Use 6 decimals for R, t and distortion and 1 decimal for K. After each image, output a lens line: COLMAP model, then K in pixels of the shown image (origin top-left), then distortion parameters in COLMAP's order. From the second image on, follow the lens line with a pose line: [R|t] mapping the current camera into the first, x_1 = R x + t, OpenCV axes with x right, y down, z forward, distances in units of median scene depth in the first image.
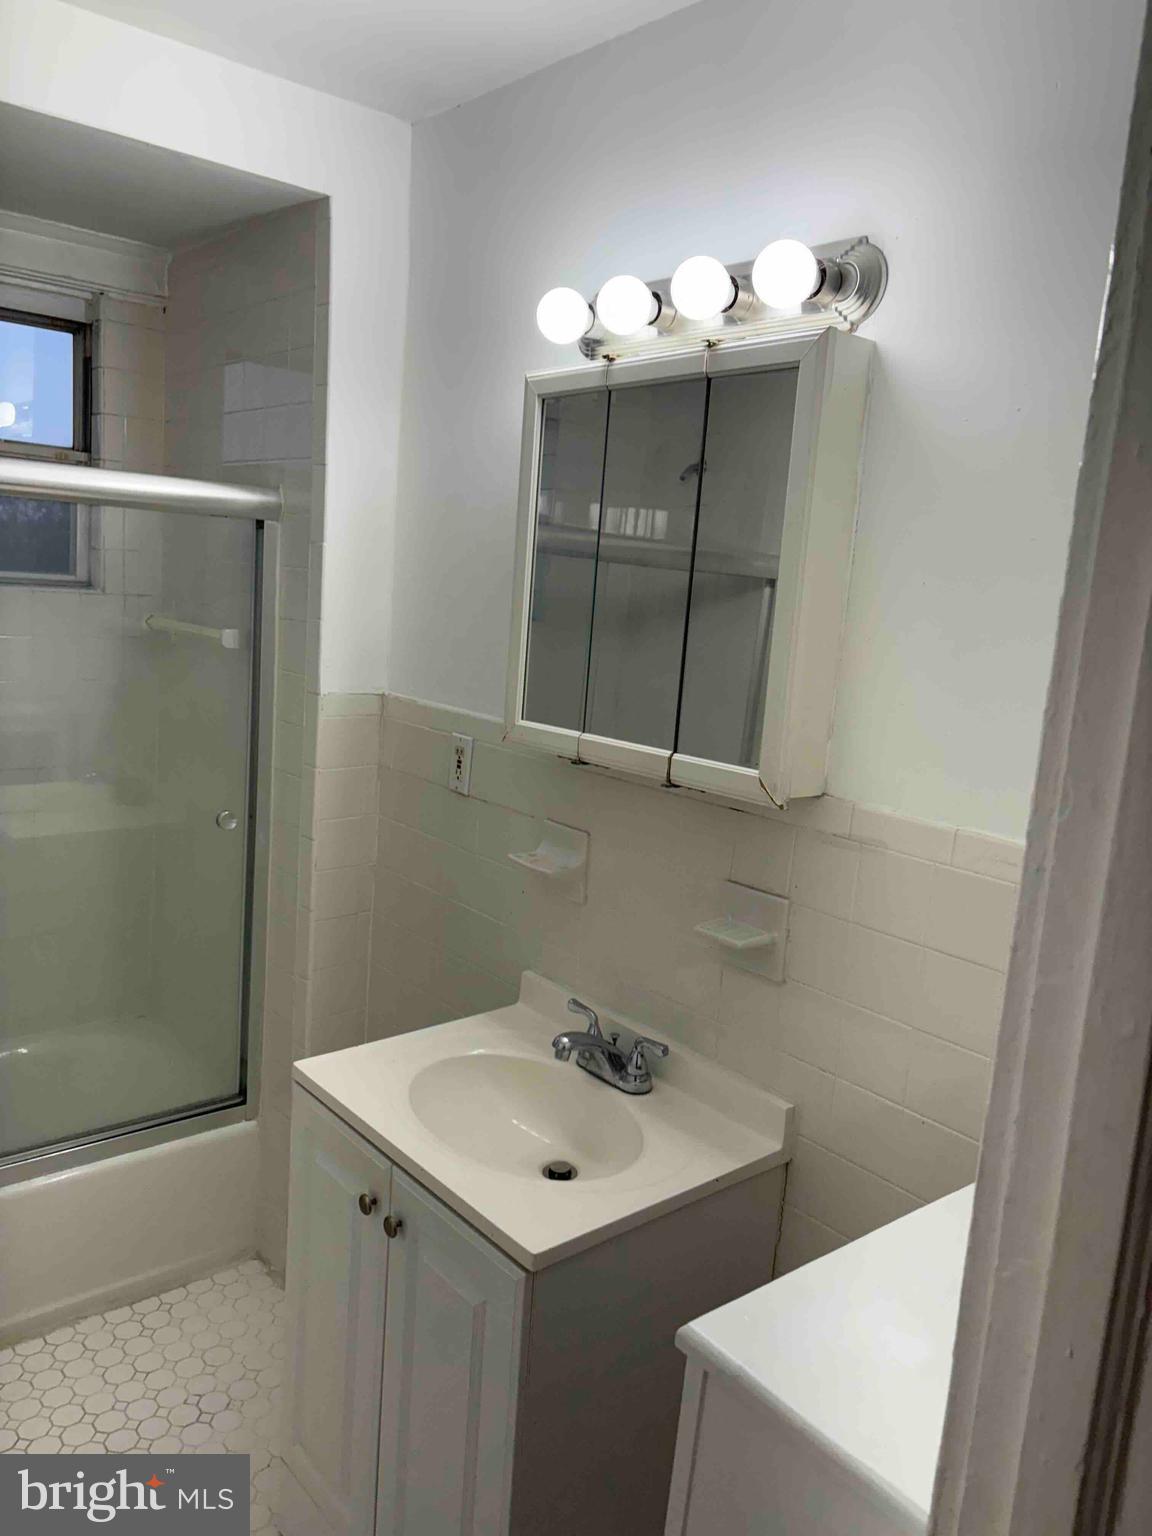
lens RADIAL K [[1144.1, 0, 569.8], [0, 1144.1, 759.0], [0, 0, 1]] dist [0.027224, -0.052071]
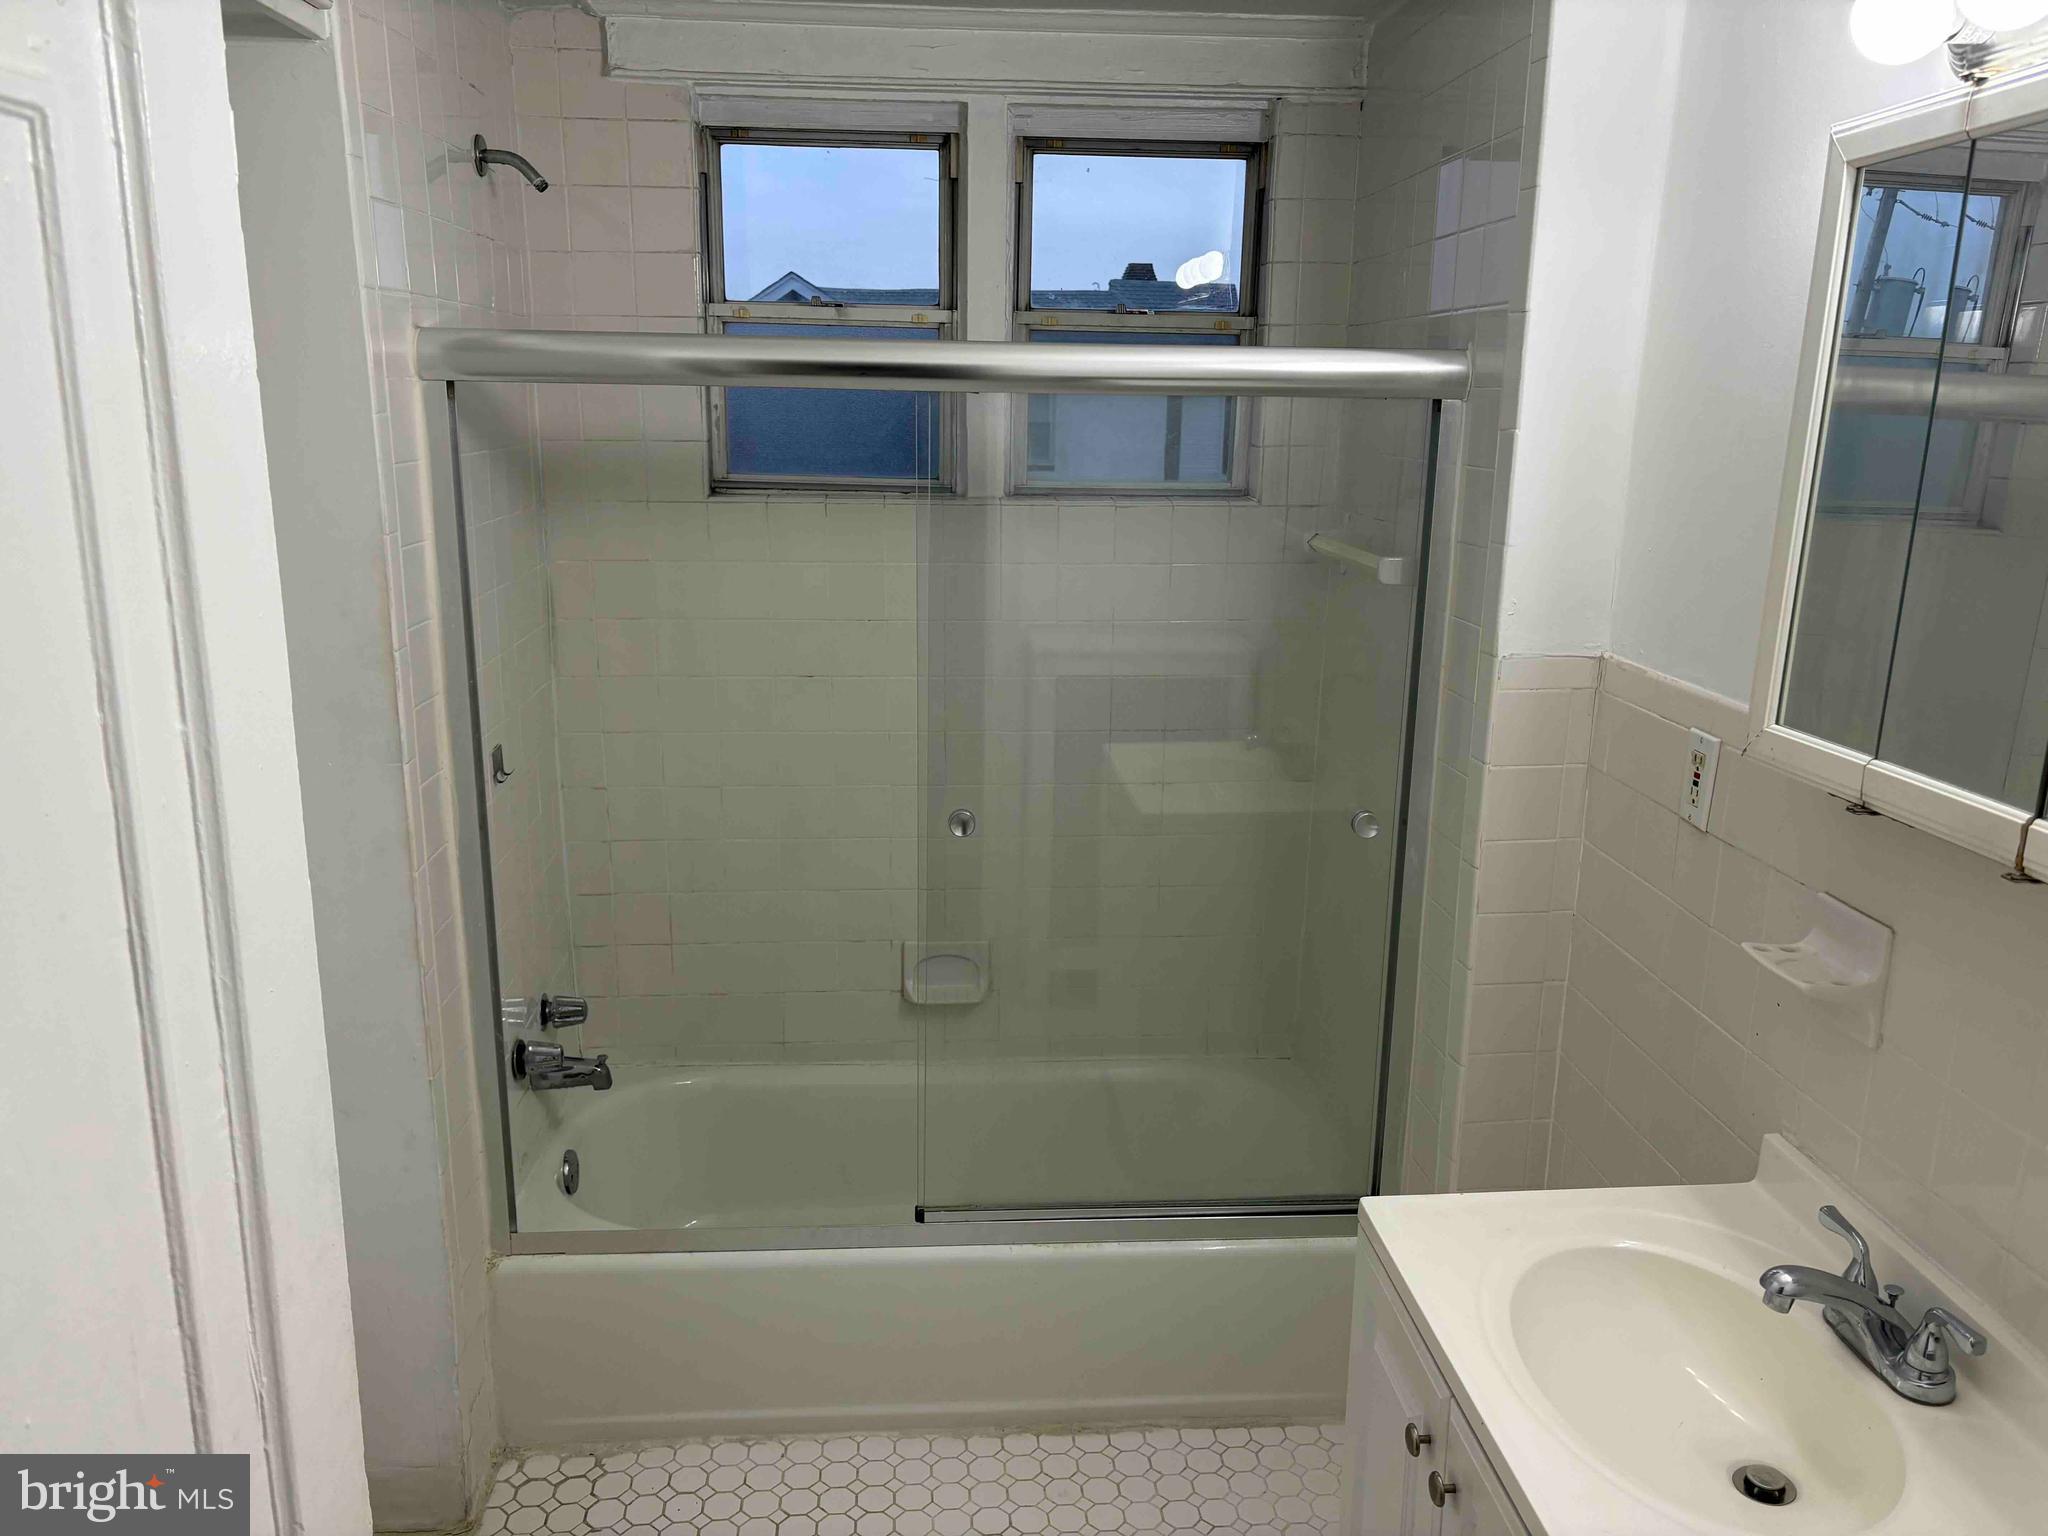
lens RADIAL K [[1525.5, 0, 1010.5], [0, 1525.5, 767.1], [0, 0, 1]] dist [0.027224, -0.052071]
pose [[0.790531, 0.078531, -0.607367, 0.120242], [-0.042038, 0.996363, 0.074113, -0.051344], [0.610978, -0.033056, 0.790957, 0.120945]]
